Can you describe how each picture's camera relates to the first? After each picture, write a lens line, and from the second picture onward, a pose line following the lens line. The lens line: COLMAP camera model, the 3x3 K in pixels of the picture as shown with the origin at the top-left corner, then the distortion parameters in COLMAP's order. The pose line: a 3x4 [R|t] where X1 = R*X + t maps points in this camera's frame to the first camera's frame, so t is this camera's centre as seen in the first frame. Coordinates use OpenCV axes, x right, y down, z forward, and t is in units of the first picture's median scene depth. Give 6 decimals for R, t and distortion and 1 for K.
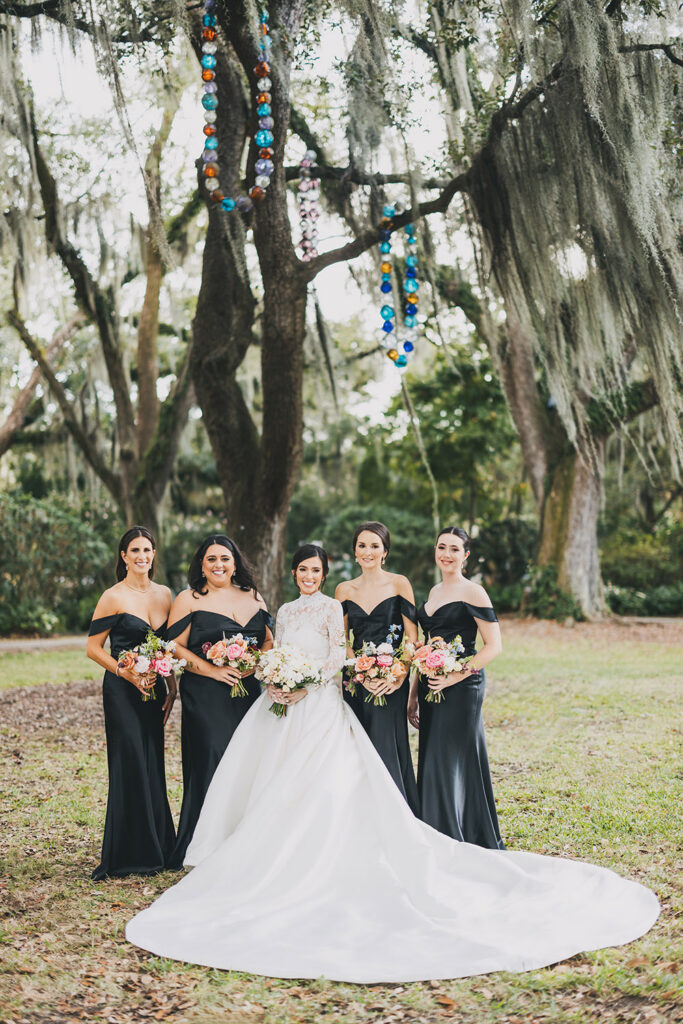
lens RADIAL K [[1641.8, 0, 342.4], [0, 1641.8, 511.8], [0, 0, 1]] dist [0.006852, 0.005905]
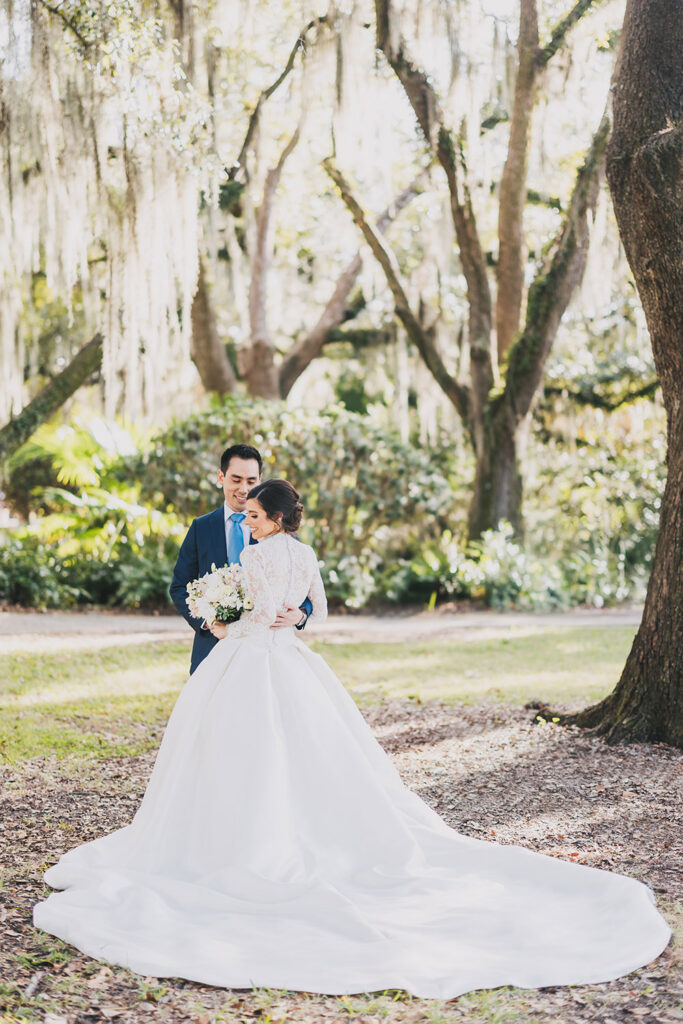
lens RADIAL K [[1641.8, 0, 342.4], [0, 1641.8, 511.8], [0, 0, 1]] dist [0.006852, 0.005905]
pose [[0.977886, 0.032812, -0.206548, -0.039360], [-0.025211, 0.998908, 0.039326, 0.006334], [0.207612, -0.033249, 0.977646, 0.285433]]
